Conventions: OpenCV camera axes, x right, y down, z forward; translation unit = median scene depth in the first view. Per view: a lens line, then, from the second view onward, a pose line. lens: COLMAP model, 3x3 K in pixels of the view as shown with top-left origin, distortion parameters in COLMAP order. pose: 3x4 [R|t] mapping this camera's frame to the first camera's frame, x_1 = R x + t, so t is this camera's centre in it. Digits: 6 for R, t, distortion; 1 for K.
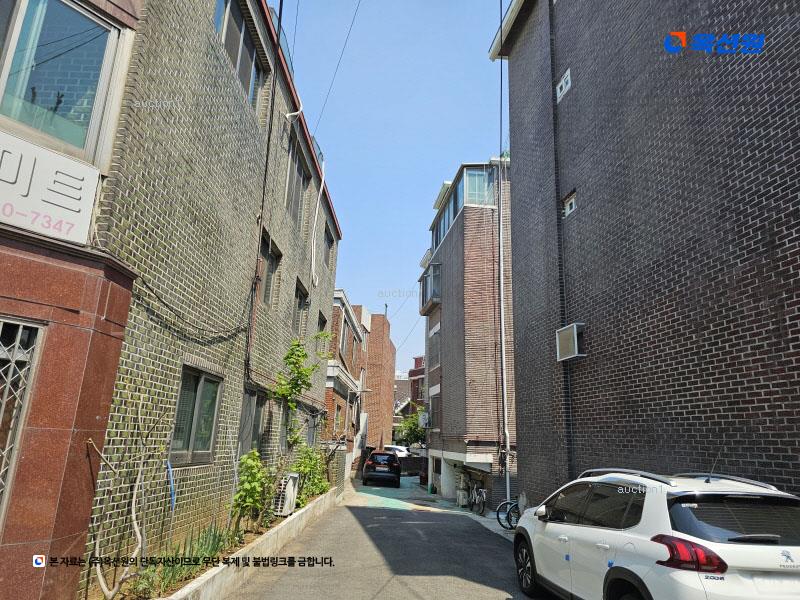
lens RADIAL K [[538.4, 0, 397.7], [0, 538.4, 300.2], [0, 0, 1]] dist [0.056097, -0.047928]
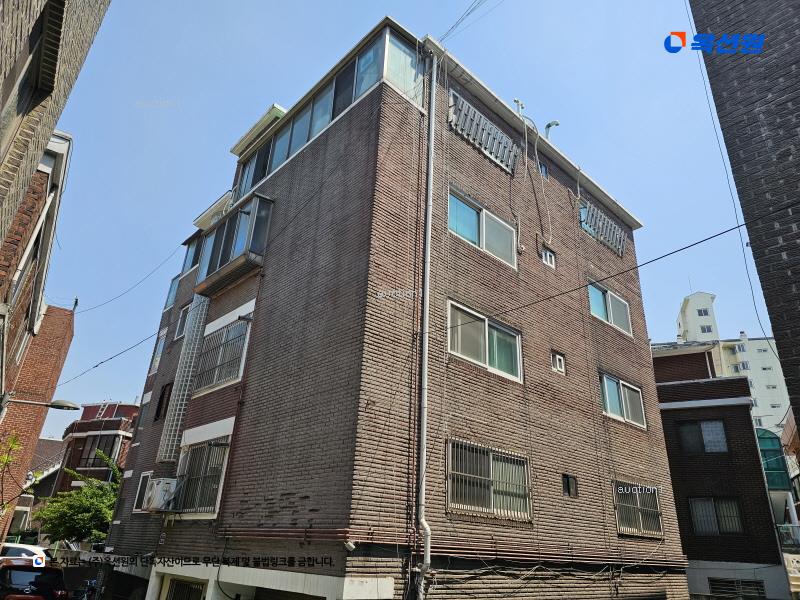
lens RADIAL K [[538.4, 0, 406.6], [0, 538.4, 298.3], [0, 0, 1]] dist [0.056097, -0.047928]
pose [[0.814114, 0.251053, 0.523632, -0.079316], [-0.164979, 0.964555, -0.205952, 0.128414], [-0.556776, 0.081280, 0.826676, 0.502007]]
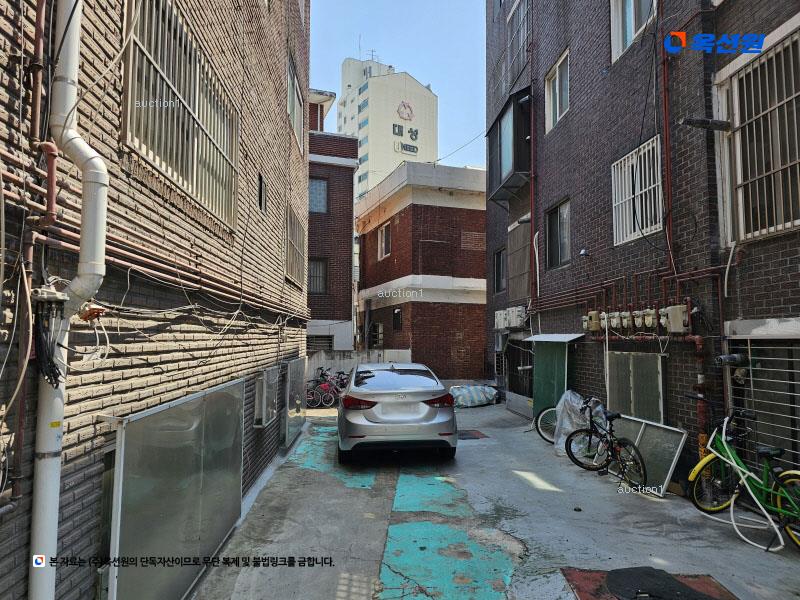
lens RADIAL K [[538.4, 0, 400.2], [0, 538.4, 299.9], [0, 0, 1]] dist [0.056097, -0.047928]
pose [[0.066787, 0.046424, 0.996687, 0.067826], [-0.258080, 0.965727, -0.027688, 0.212934], [-0.963812, -0.255375, 0.076479, 0.741319]]
